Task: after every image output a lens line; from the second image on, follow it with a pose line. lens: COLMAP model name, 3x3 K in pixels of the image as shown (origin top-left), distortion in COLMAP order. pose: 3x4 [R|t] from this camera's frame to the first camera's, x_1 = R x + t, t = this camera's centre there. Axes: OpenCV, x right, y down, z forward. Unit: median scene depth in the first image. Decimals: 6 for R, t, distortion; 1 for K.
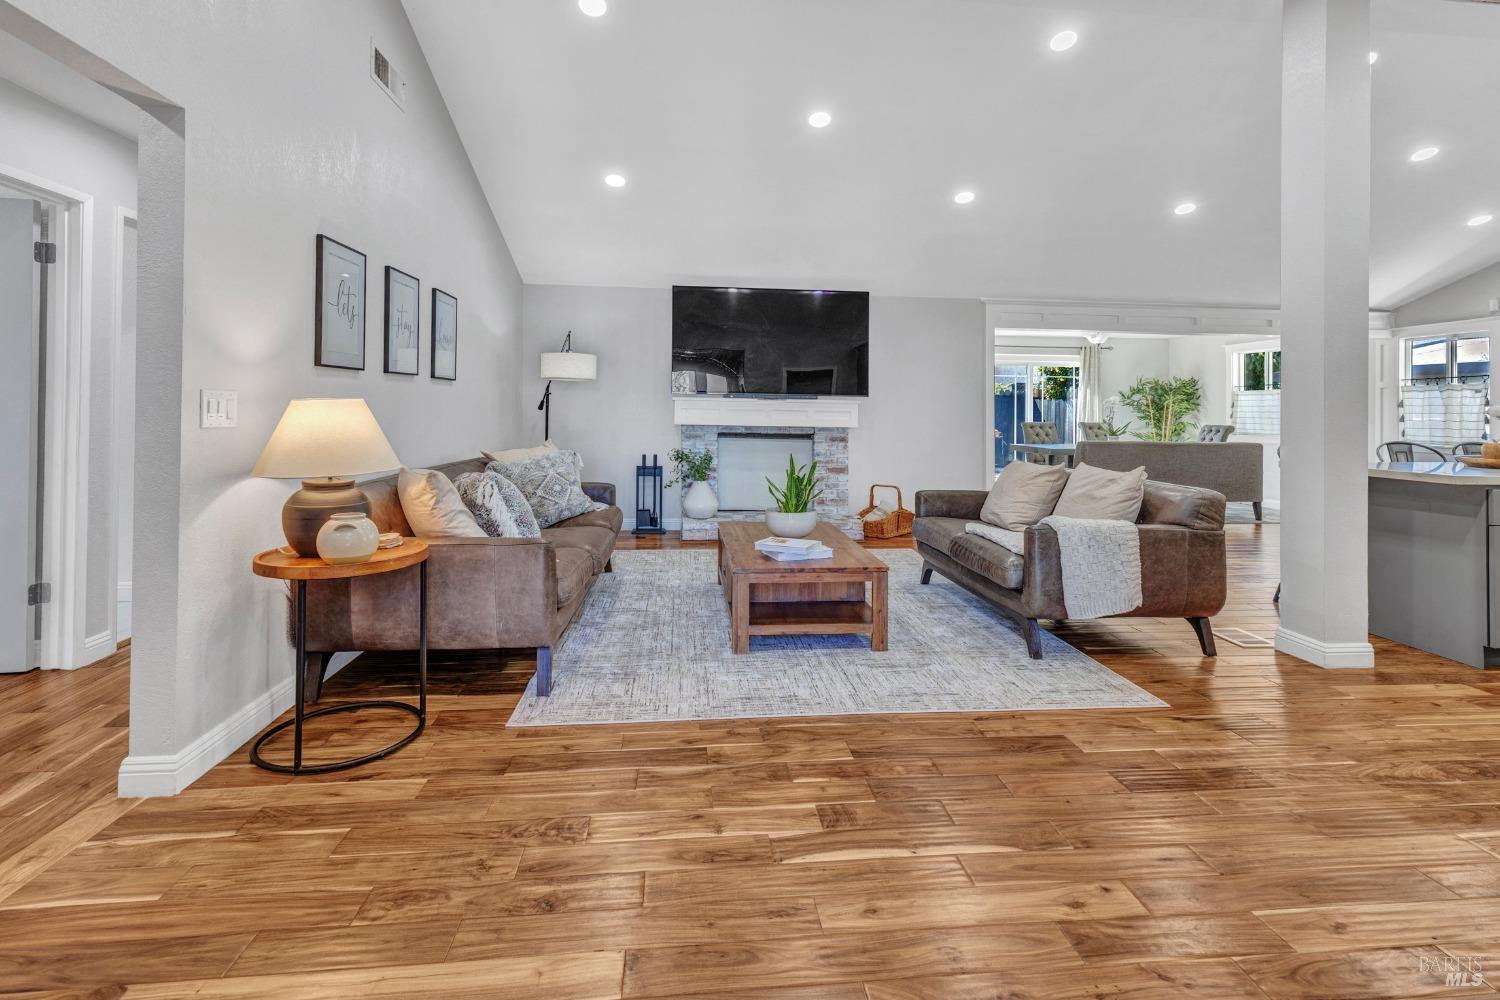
lens RADIAL K [[690.3, 0, 741.1], [0, 690.3, 490.1], [0, 0, 1]] dist [-0.000951, 0.000262]
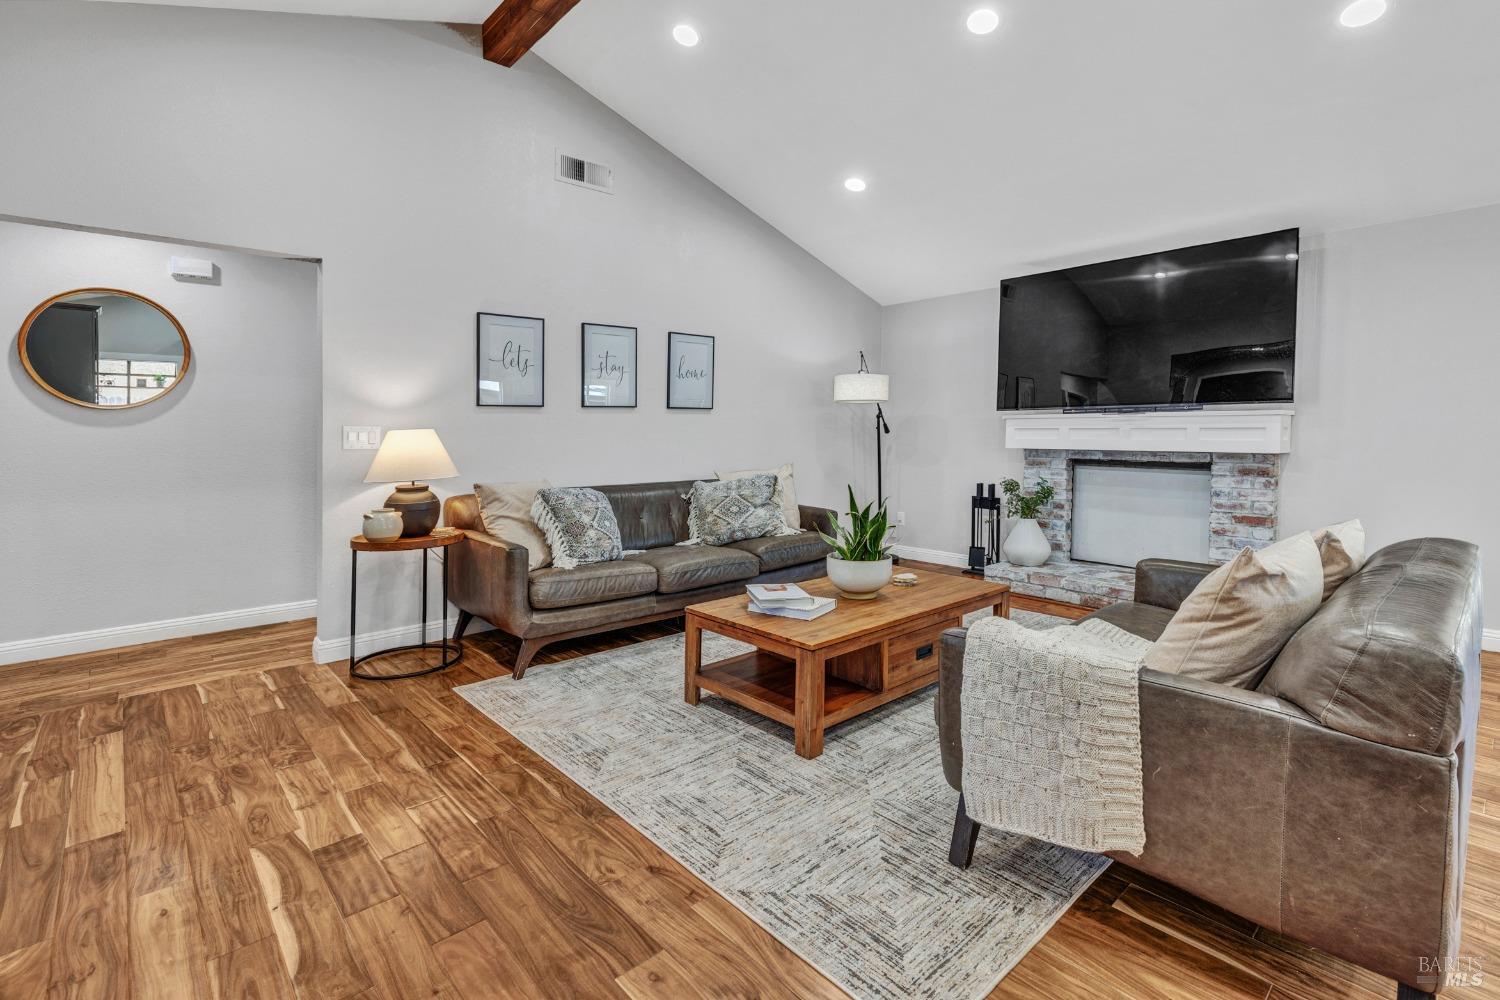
lens RADIAL K [[690.3, 0, 751.2], [0, 690.3, 504.8], [0, 0, 1]] dist [-0.000951, 0.000262]
pose [[0.612507, 0.067100, -0.787612, 0.569237], [-0.077229, 0.996704, 0.024854, -0.037241], [0.786683, 0.045603, 0.615670, 0.386433]]
